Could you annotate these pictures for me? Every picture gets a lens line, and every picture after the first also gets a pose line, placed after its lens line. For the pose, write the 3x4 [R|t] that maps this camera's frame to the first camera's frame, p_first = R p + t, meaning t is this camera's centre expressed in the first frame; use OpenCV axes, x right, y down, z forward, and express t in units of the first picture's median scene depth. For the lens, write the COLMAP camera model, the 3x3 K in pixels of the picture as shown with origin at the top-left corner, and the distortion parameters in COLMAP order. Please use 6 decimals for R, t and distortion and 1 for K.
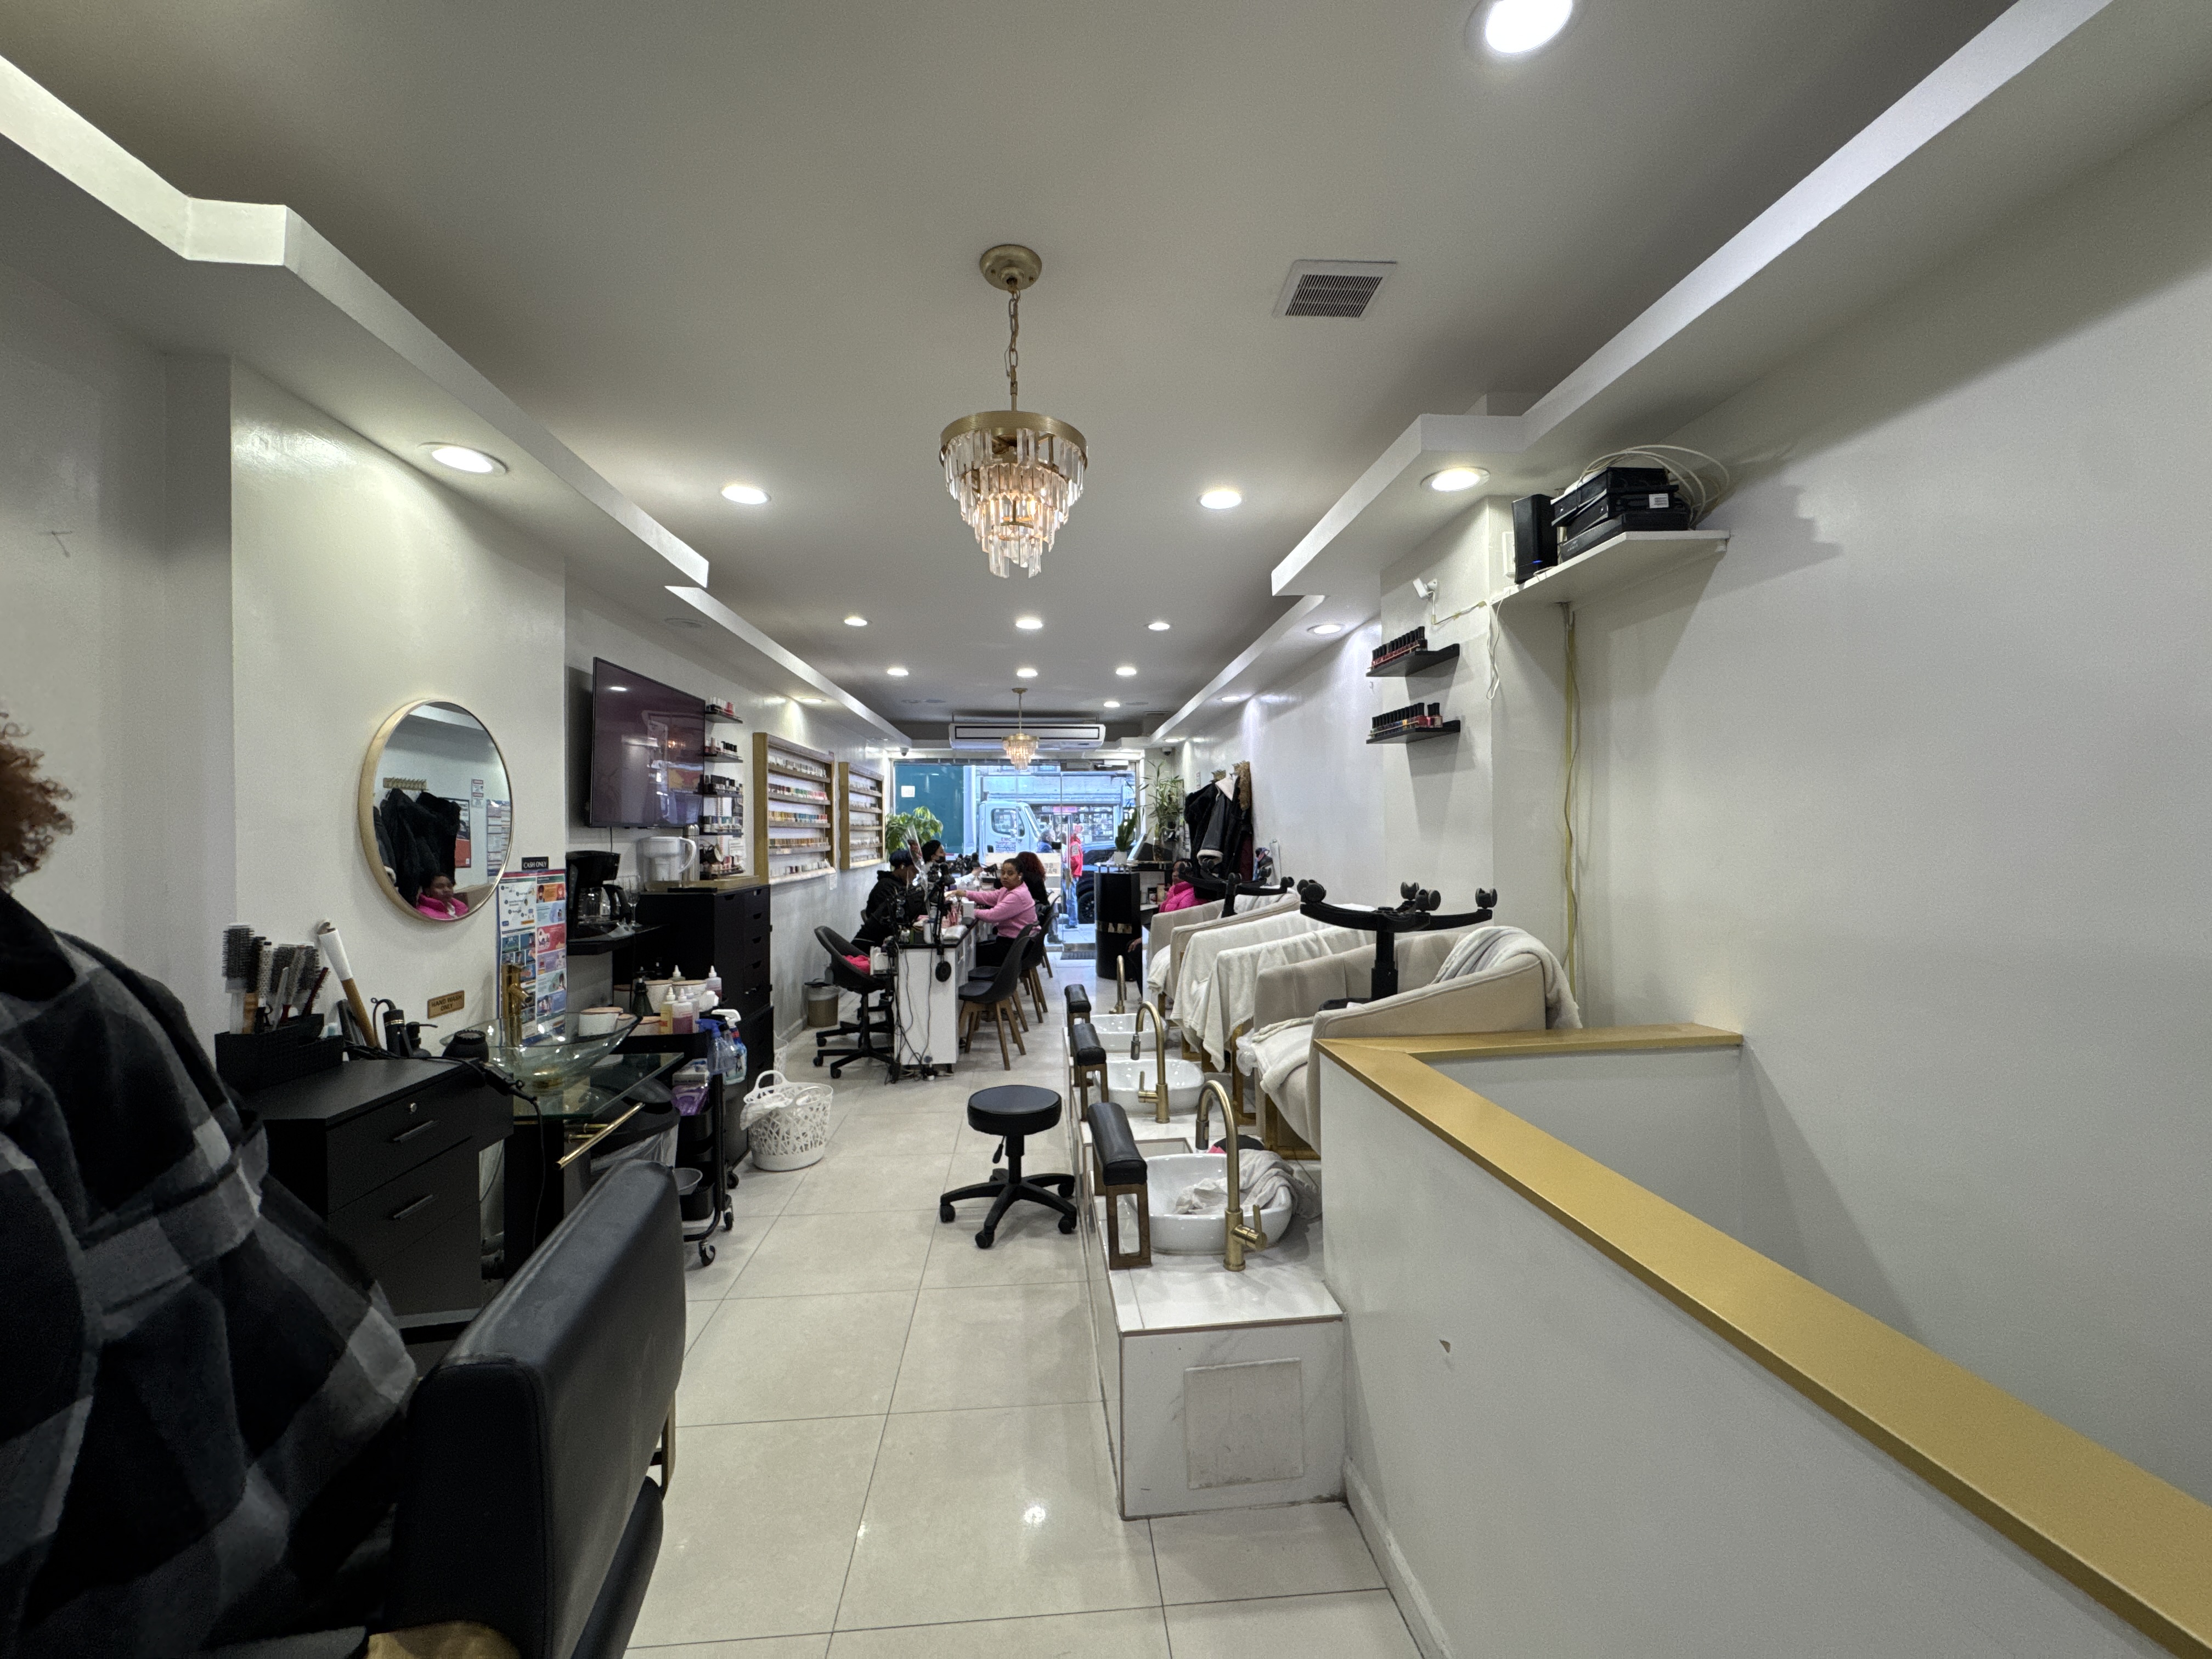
lens RADIAL K [[899.7, 0, 1106.0], [0, 899.7, 829.5], [0, 0, 1]] dist [0.000989, 0.000127]
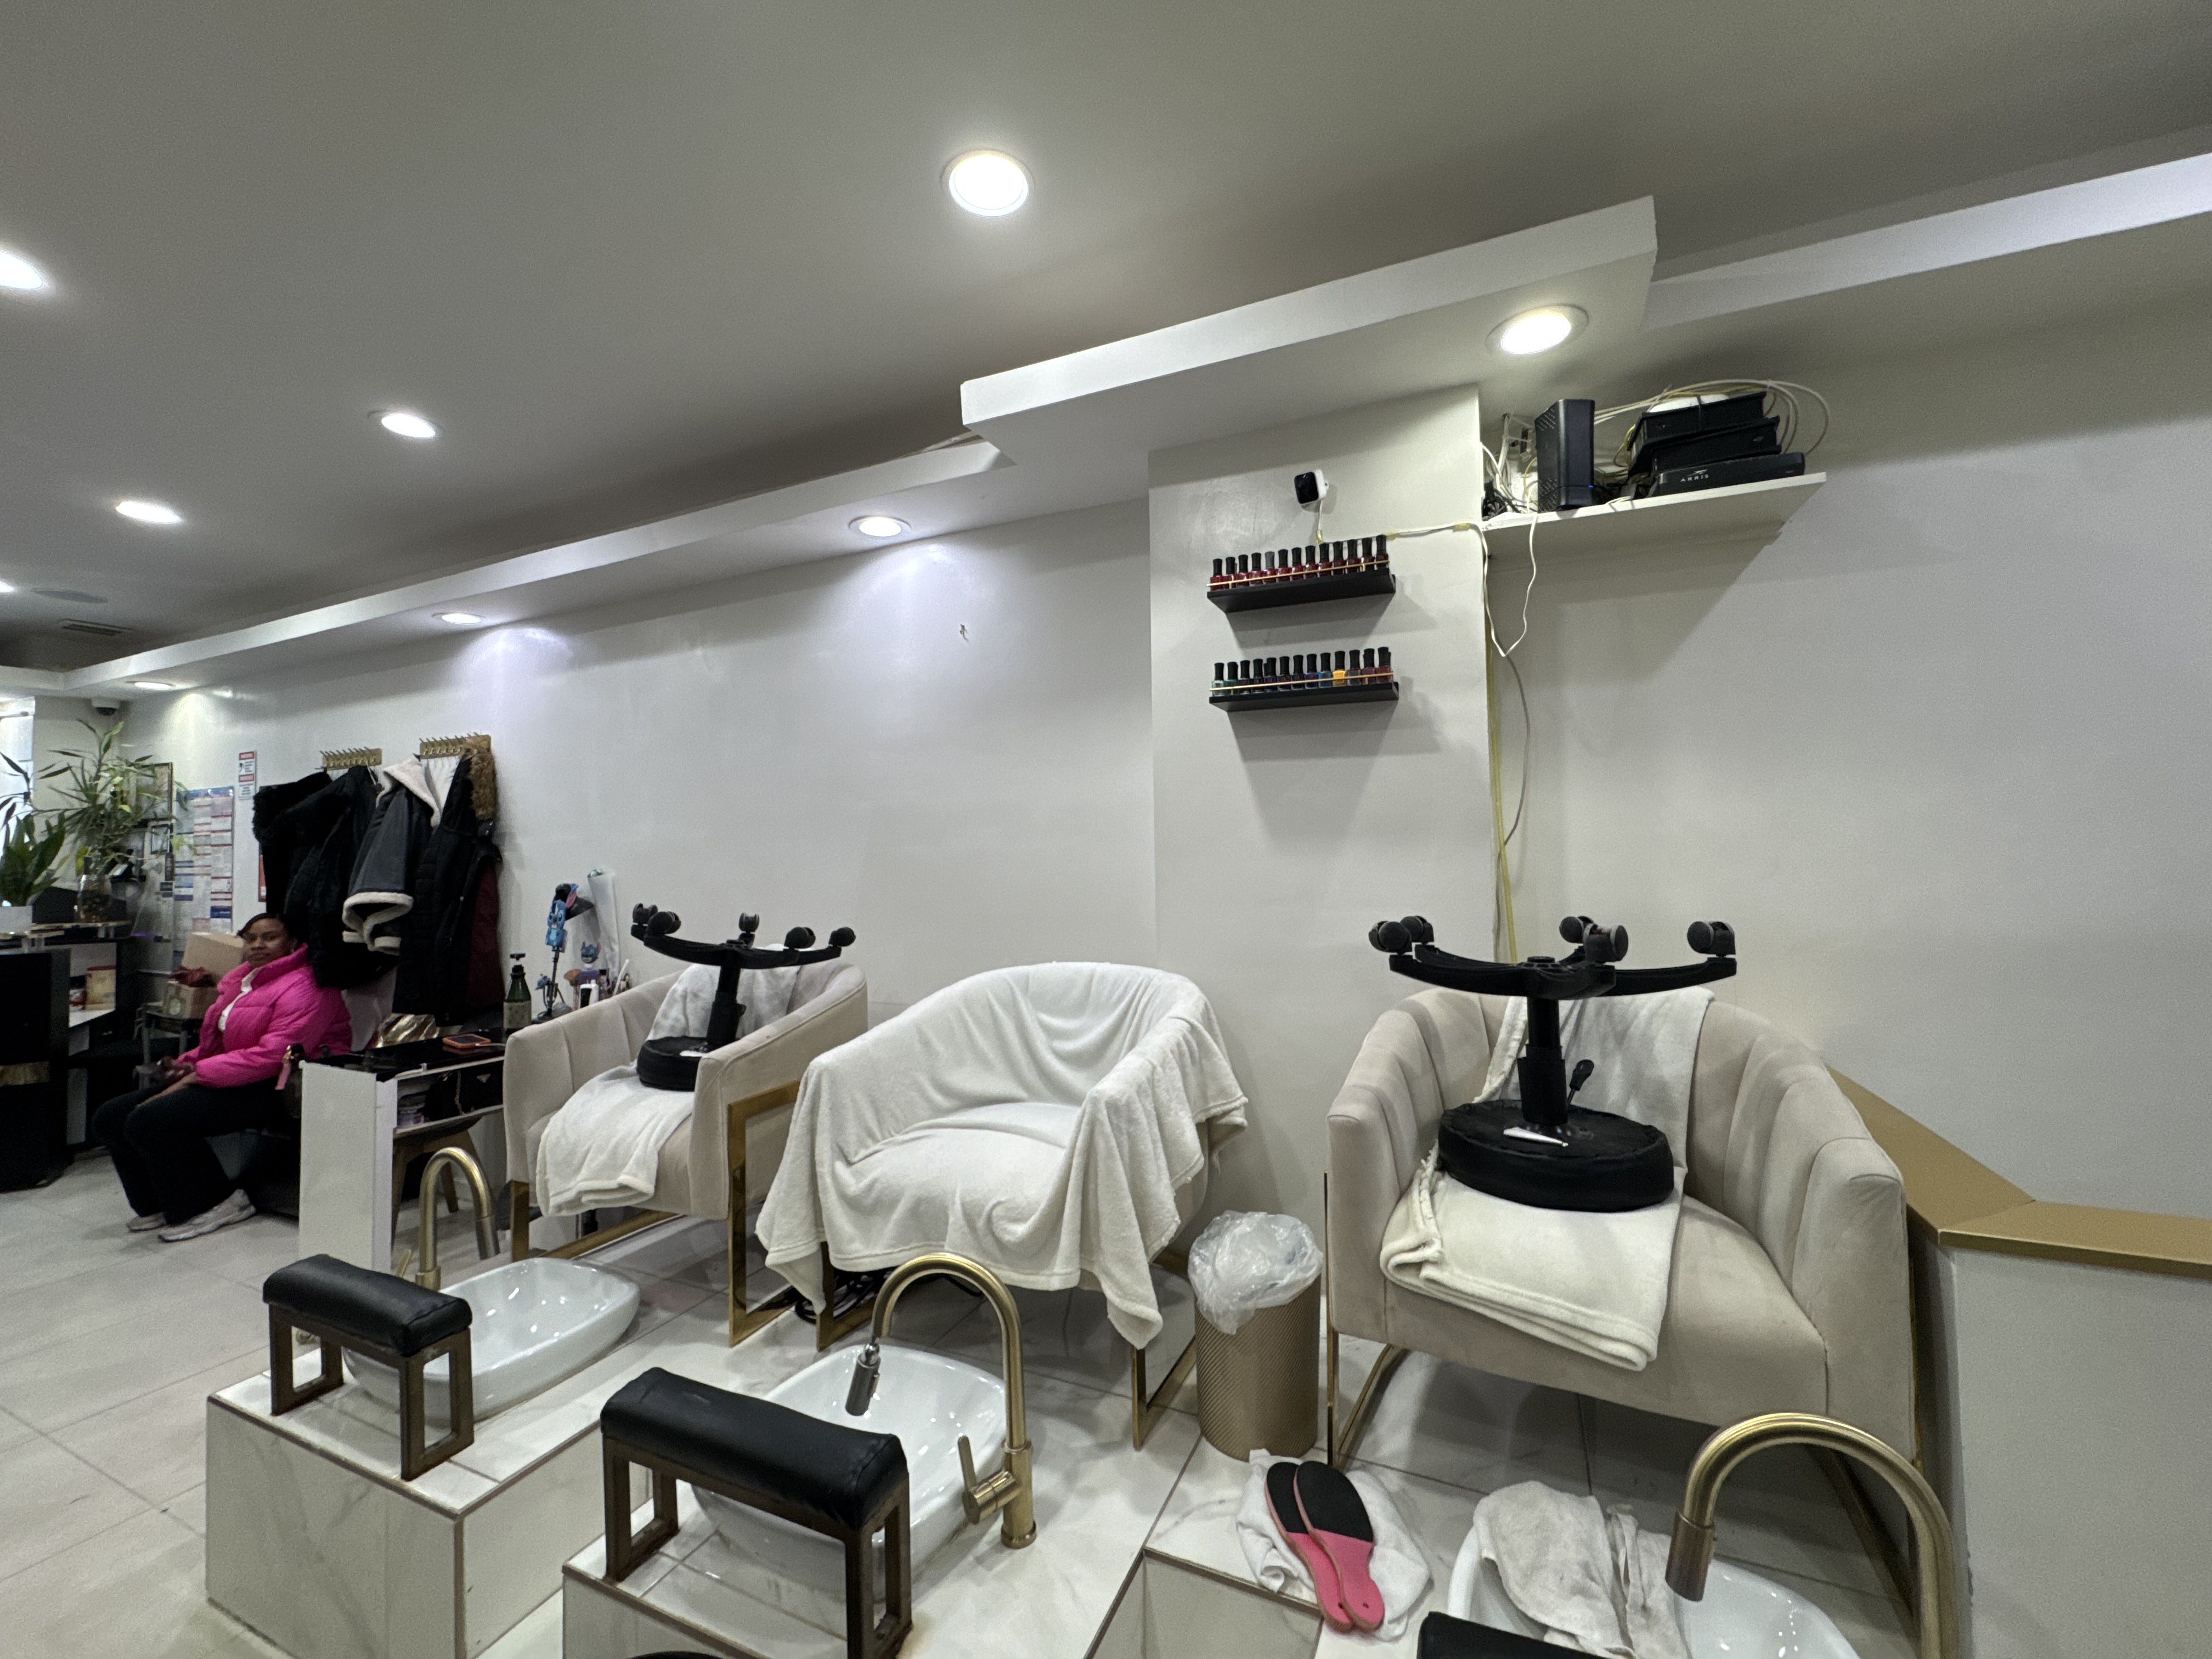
lens RADIAL K [[899.7, 0, 1106.0], [0, 899.7, 829.5], [0, 0, 1]] dist [0.000989, 0.000127]
pose [[0.497704, 0.042133, 0.866323, -0.360651], [-0.001644, 0.998863, -0.047634, 0.028804], [-0.867345, 0.022283, 0.497208, 0.949427]]
